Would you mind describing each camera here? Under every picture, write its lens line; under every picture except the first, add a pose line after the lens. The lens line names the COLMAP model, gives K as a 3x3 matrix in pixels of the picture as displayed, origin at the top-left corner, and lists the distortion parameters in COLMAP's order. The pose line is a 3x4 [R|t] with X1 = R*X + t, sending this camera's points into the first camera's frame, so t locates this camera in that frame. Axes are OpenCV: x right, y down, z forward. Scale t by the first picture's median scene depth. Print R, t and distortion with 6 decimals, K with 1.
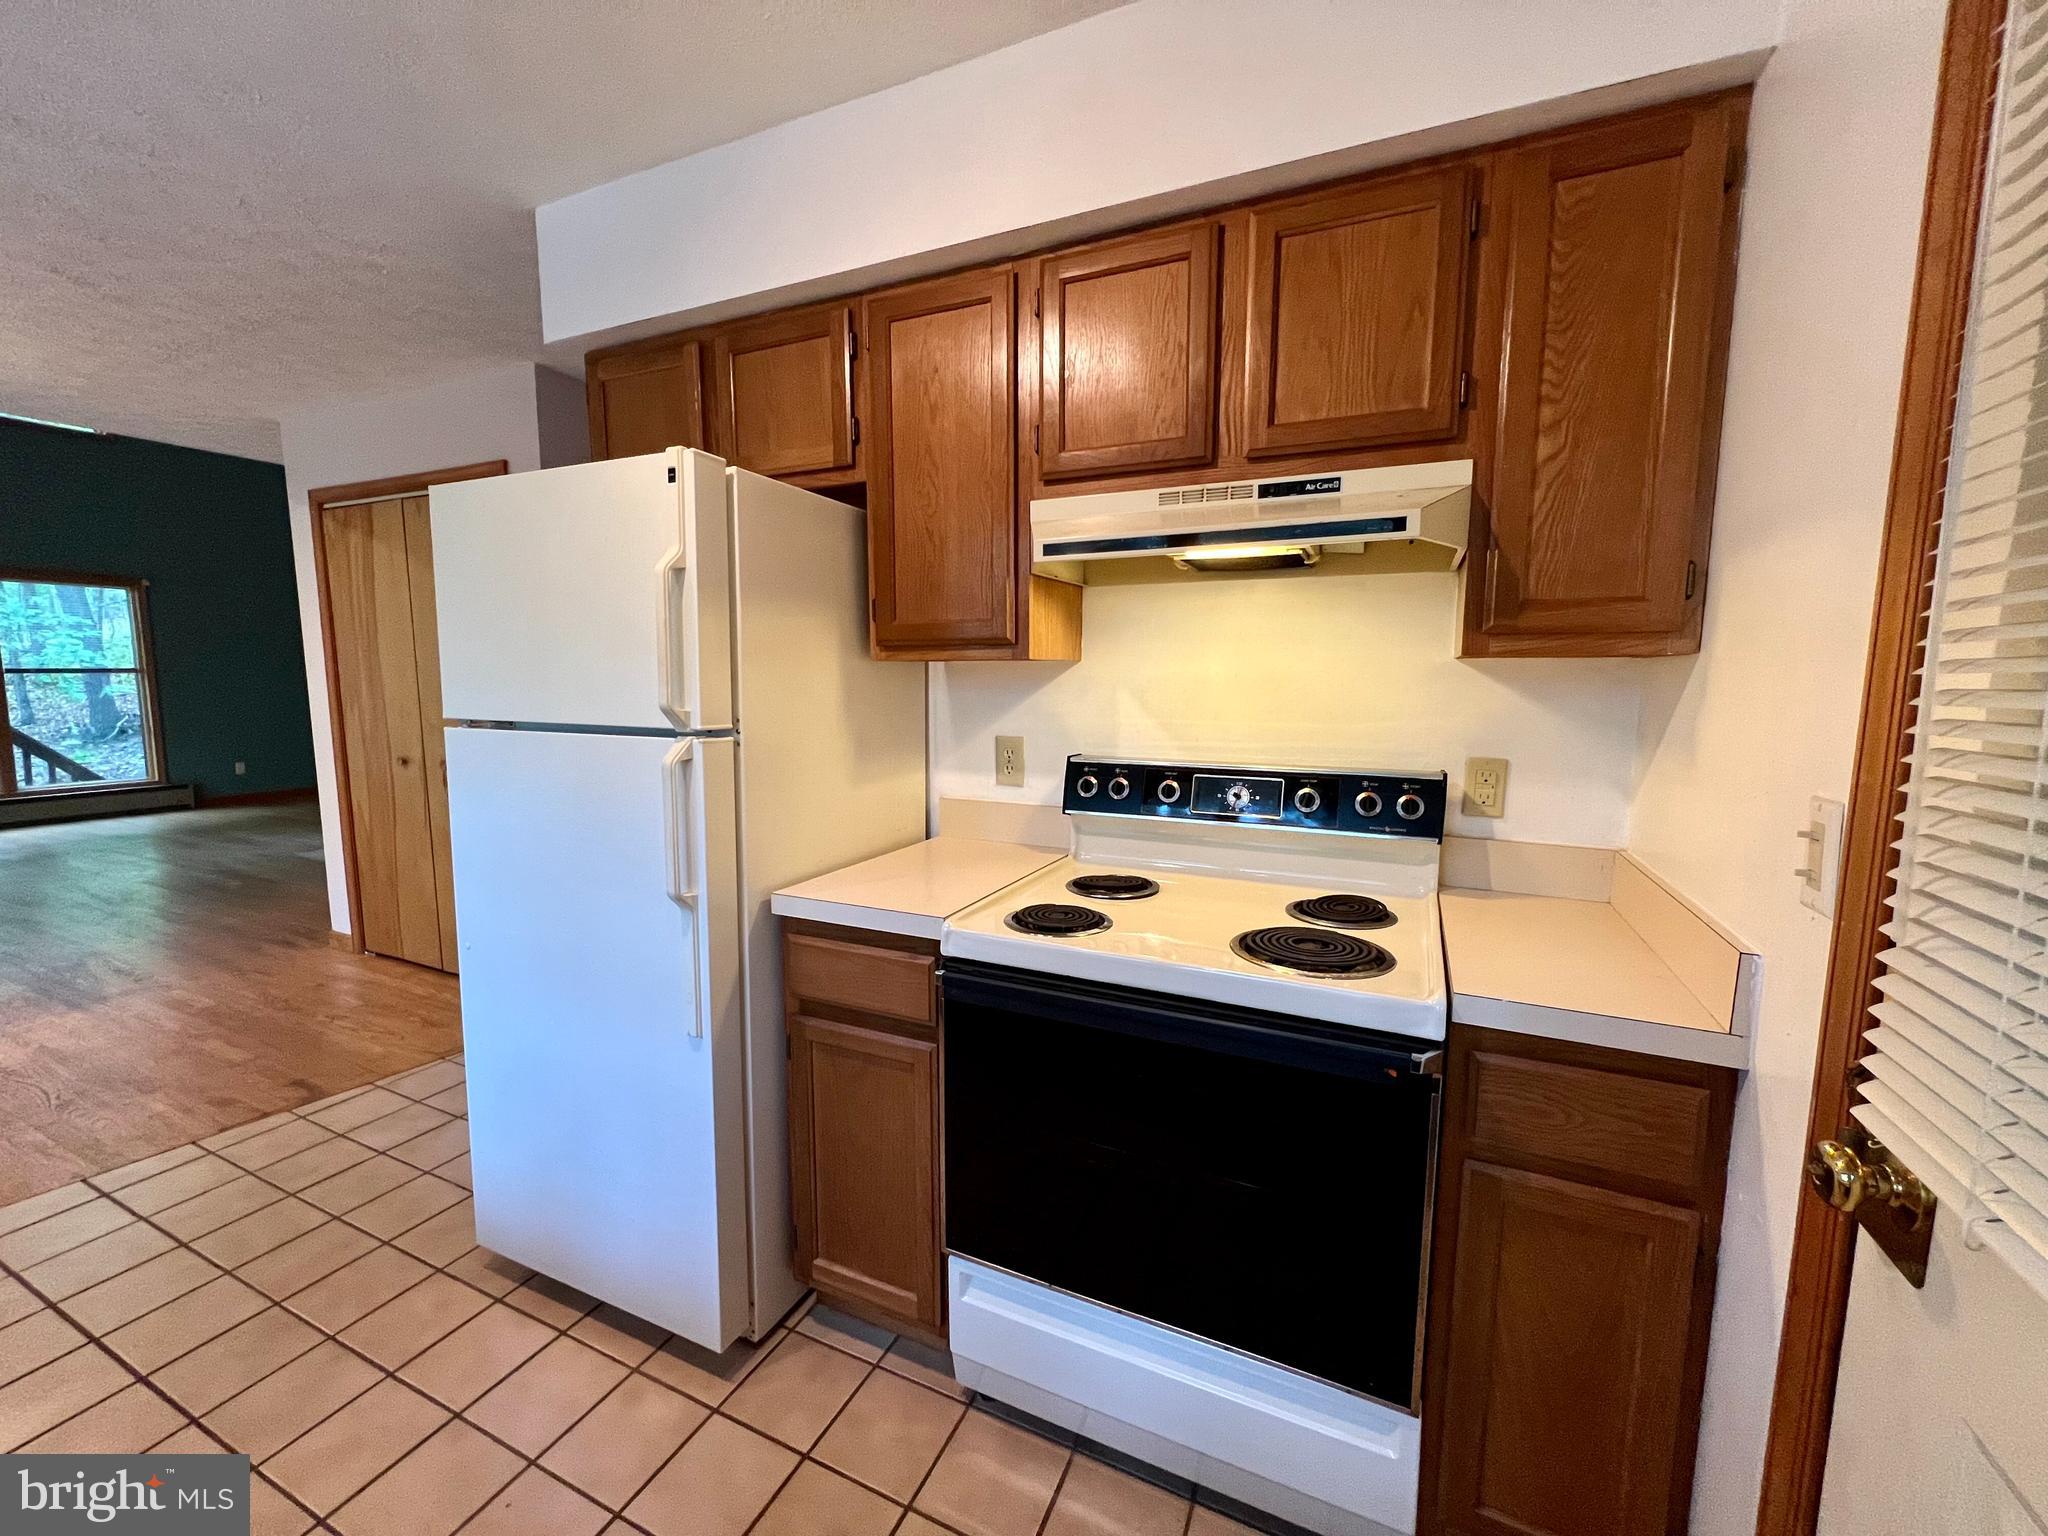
lens RADIAL K [[820.2, 0, 1021.2], [0, 820.2, 766.8], [0, 0, 1]] dist [-0.003604, 0.000891]
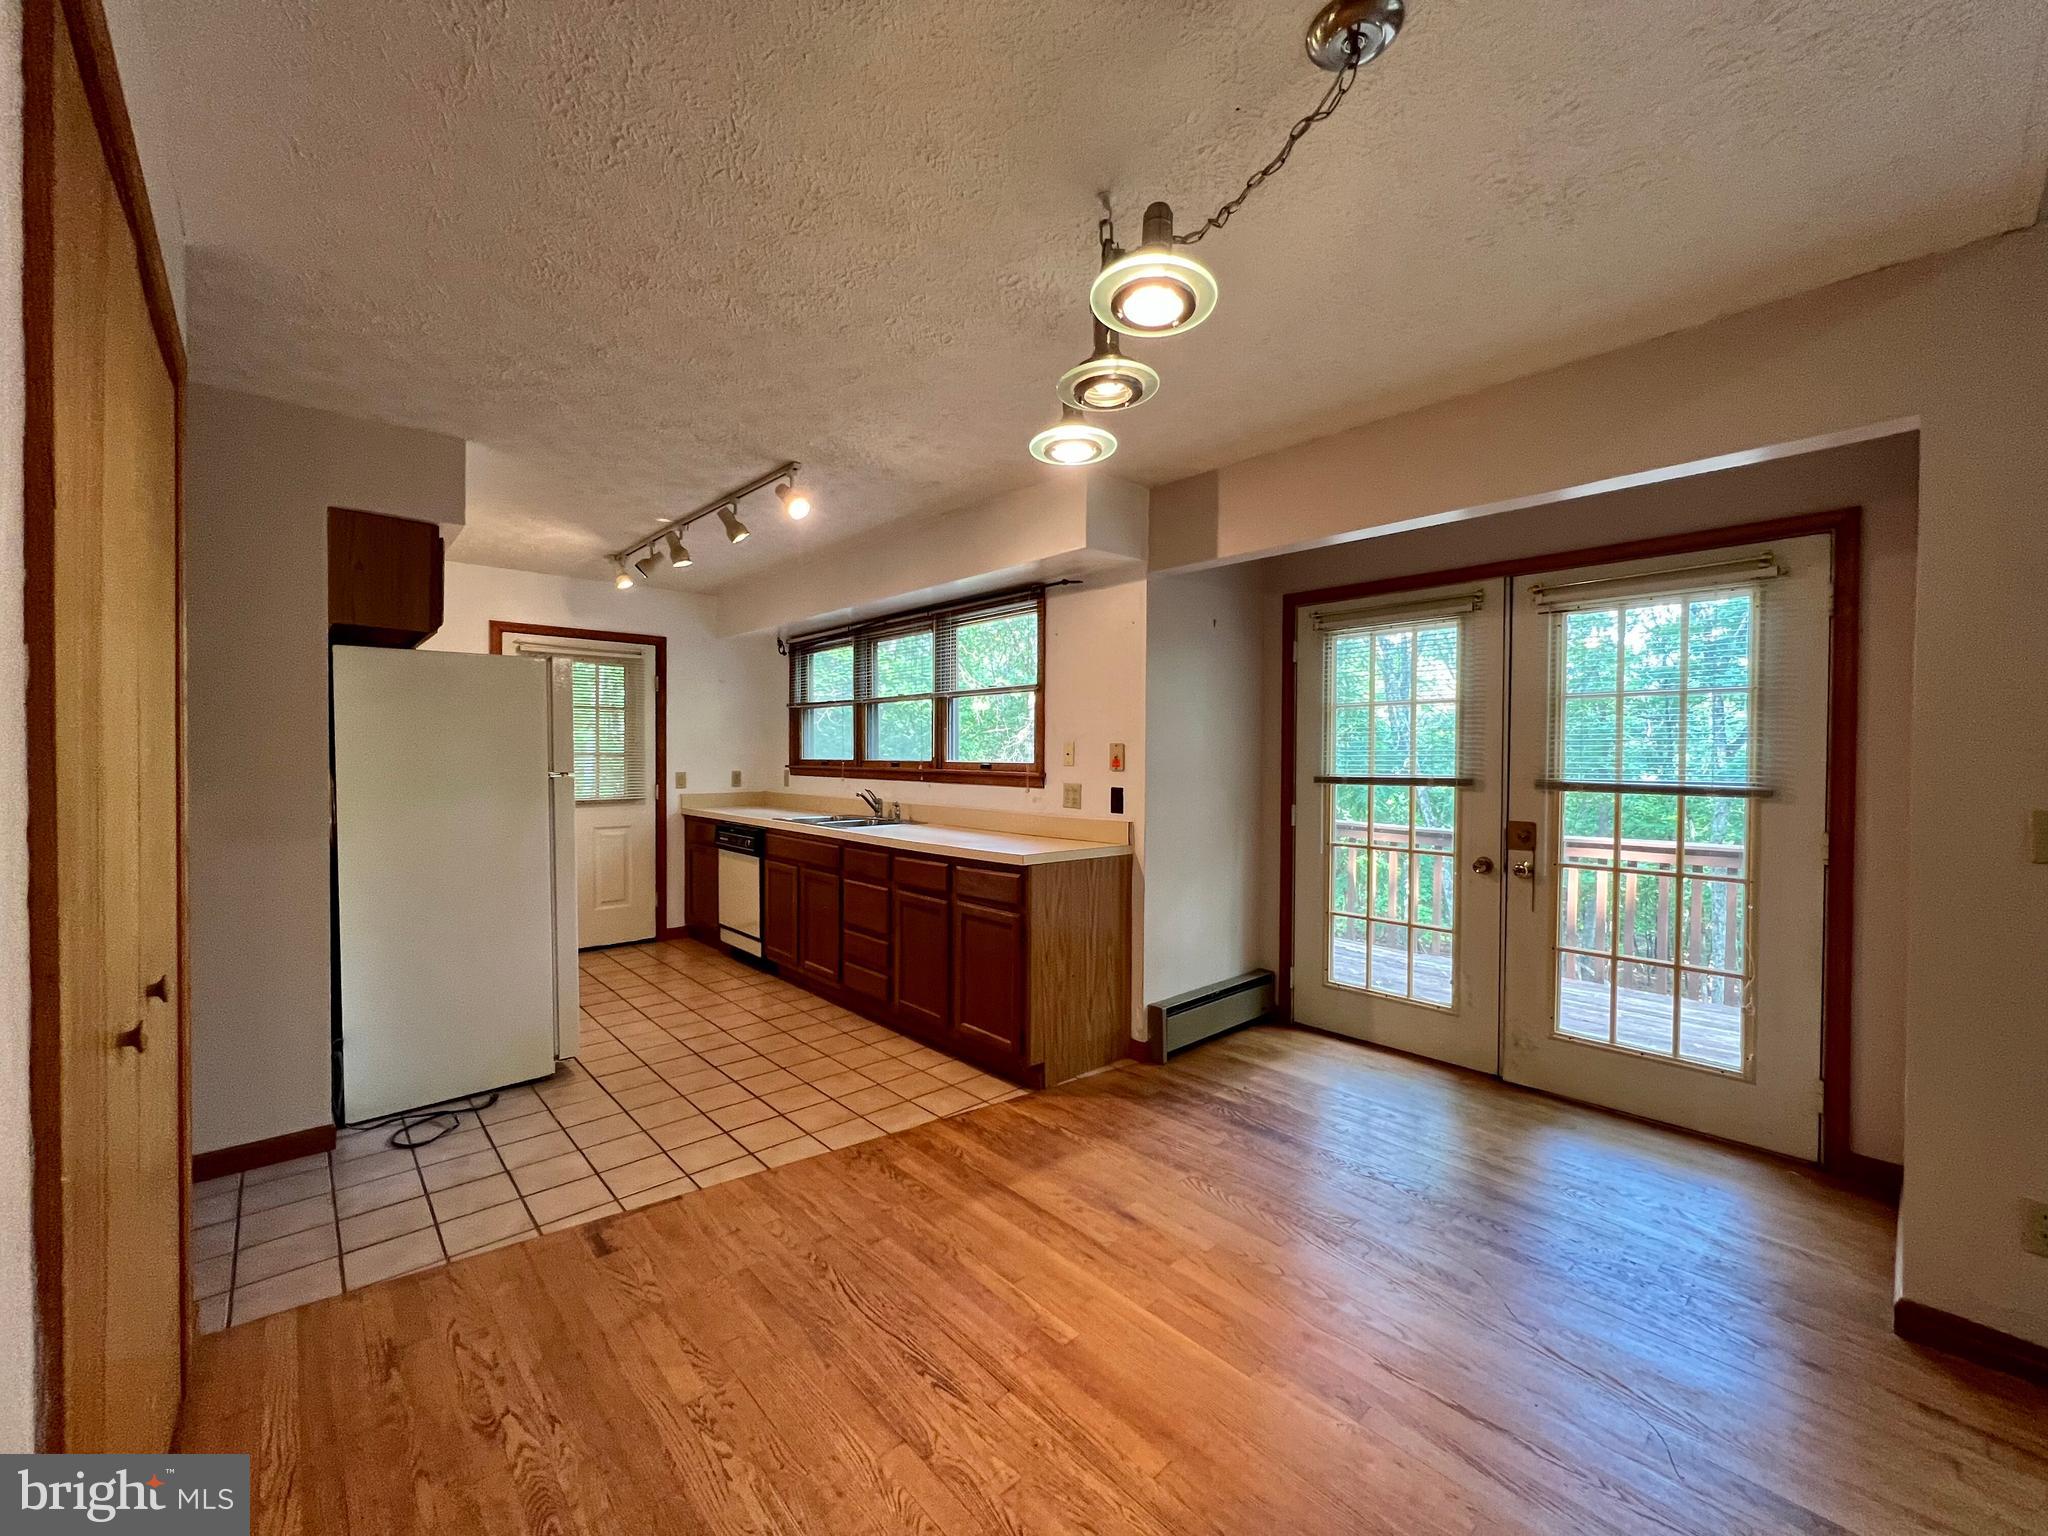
lens RADIAL K [[820.2, 0, 1019.9], [0, 820.2, 767.6], [0, 0, 1]] dist [-0.003604, 0.000891]
pose [[-0.919917, -0.018640, 0.391670, -2.647787], [0.032438, 0.991828, 0.123390, -0.300412], [-0.390769, 0.126214, -0.911795, 2.555482]]
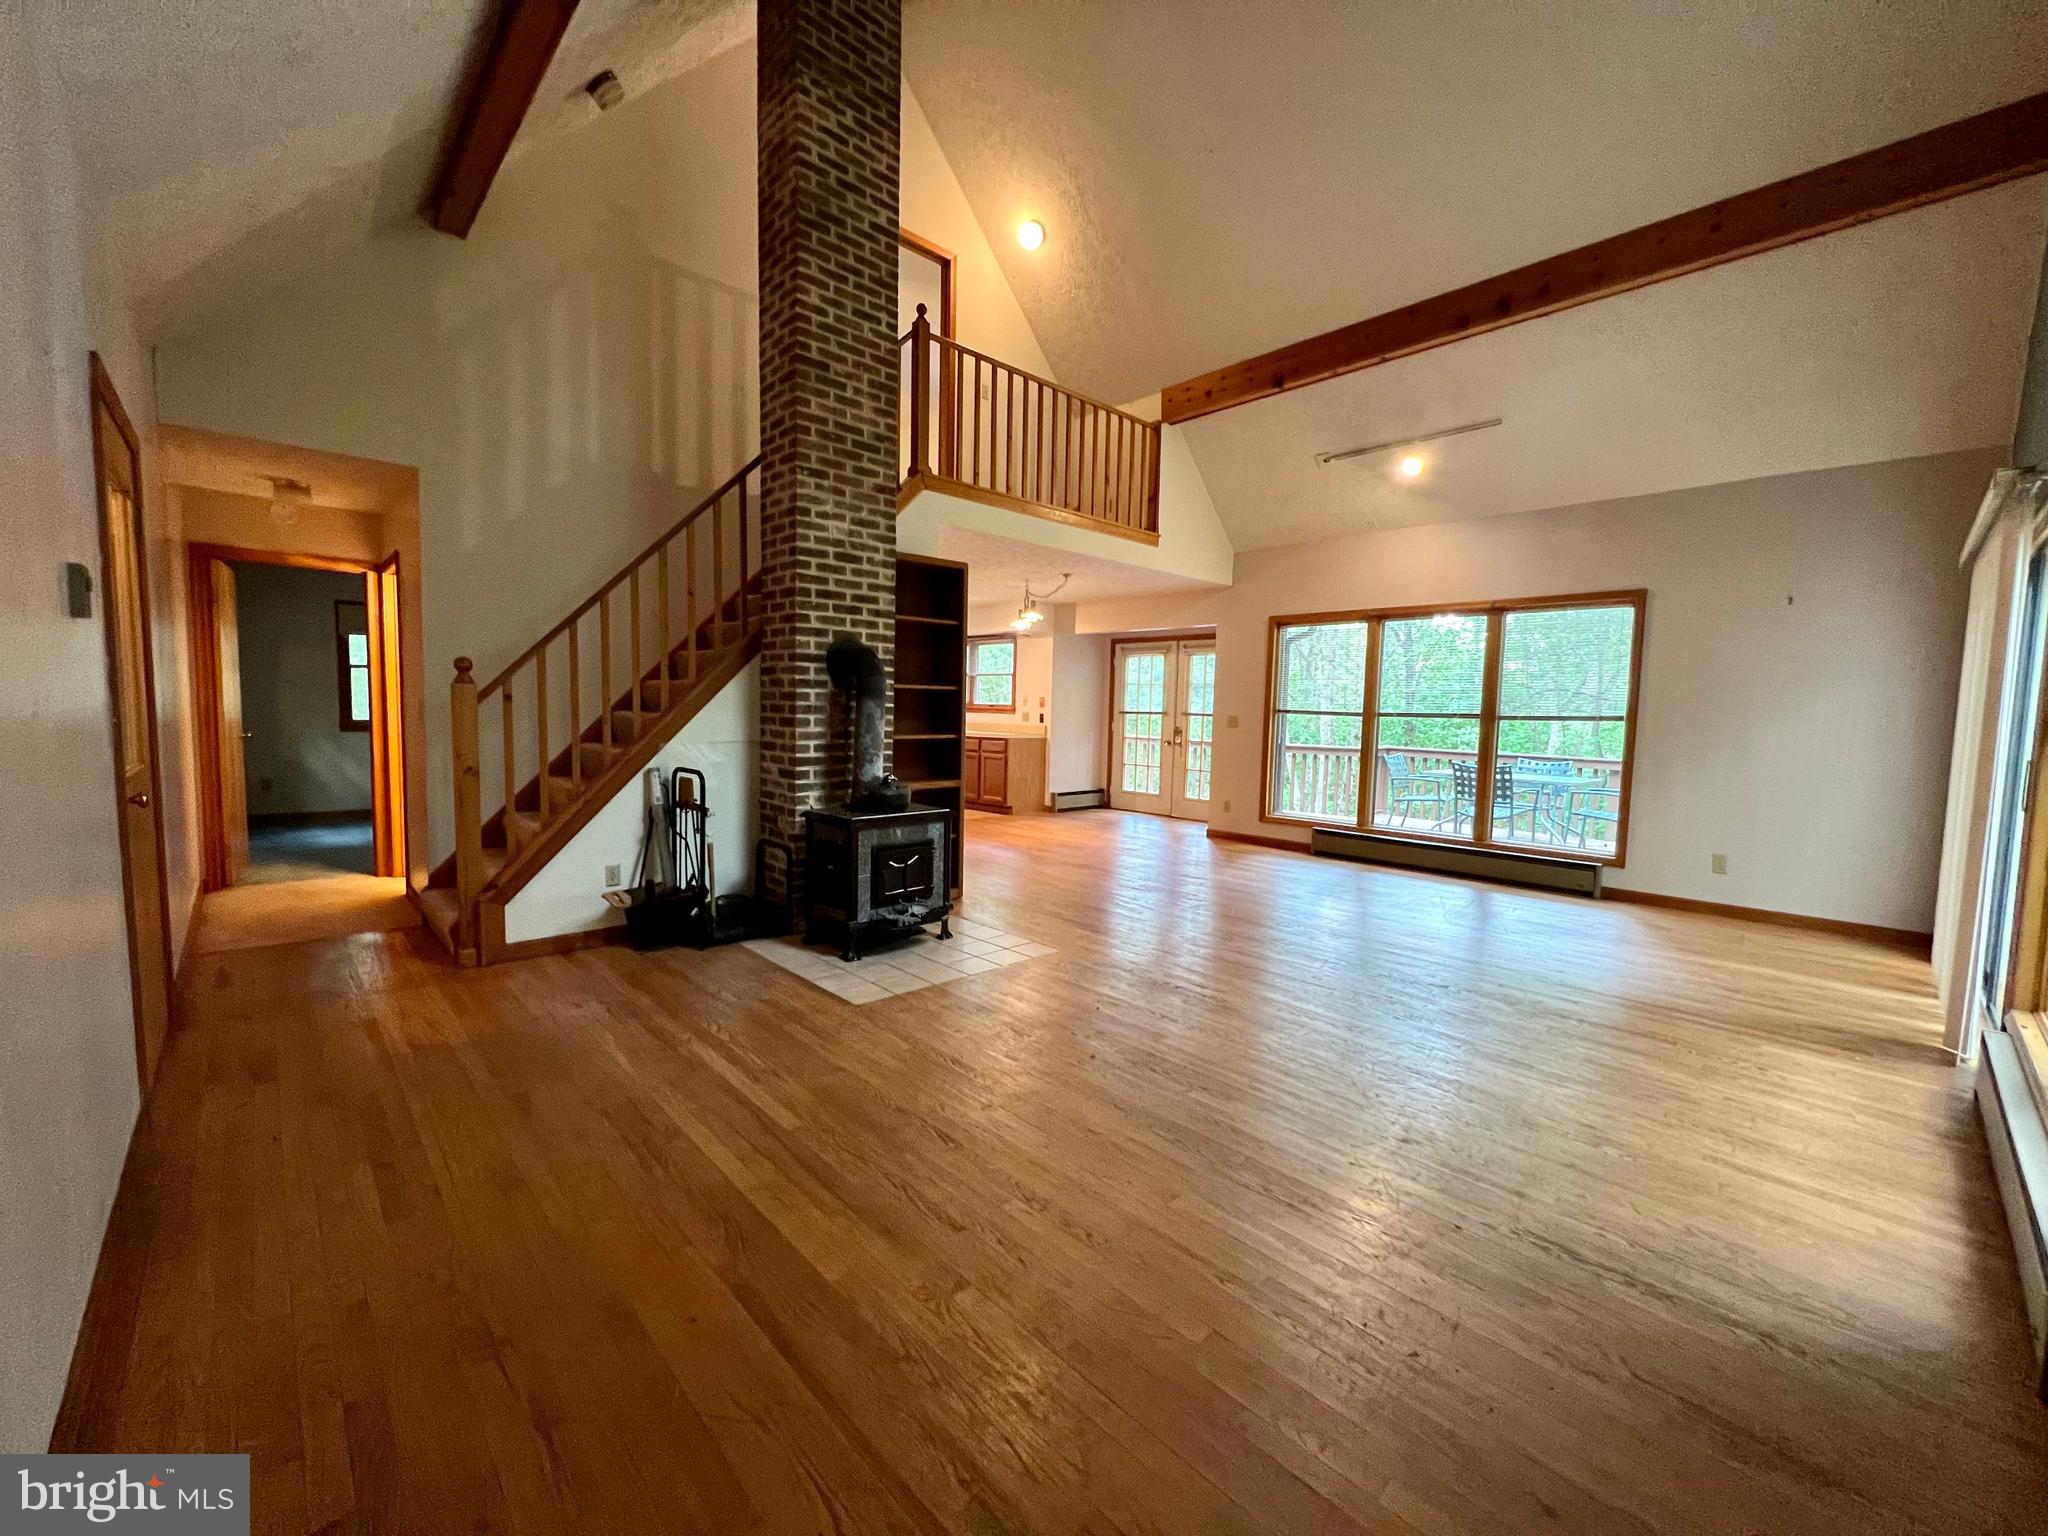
lens RADIAL K [[820.2, 0, 1016.9], [0, 820.2, 770.5], [0, 0, 1]] dist [-0.003604, 0.000891]
pose [[-0.928396, -0.057714, 0.367082, -4.123081], [0.012894, 0.982266, 0.187048, -0.691336], [-0.371368, 0.178388, -0.911188, 6.148177]]
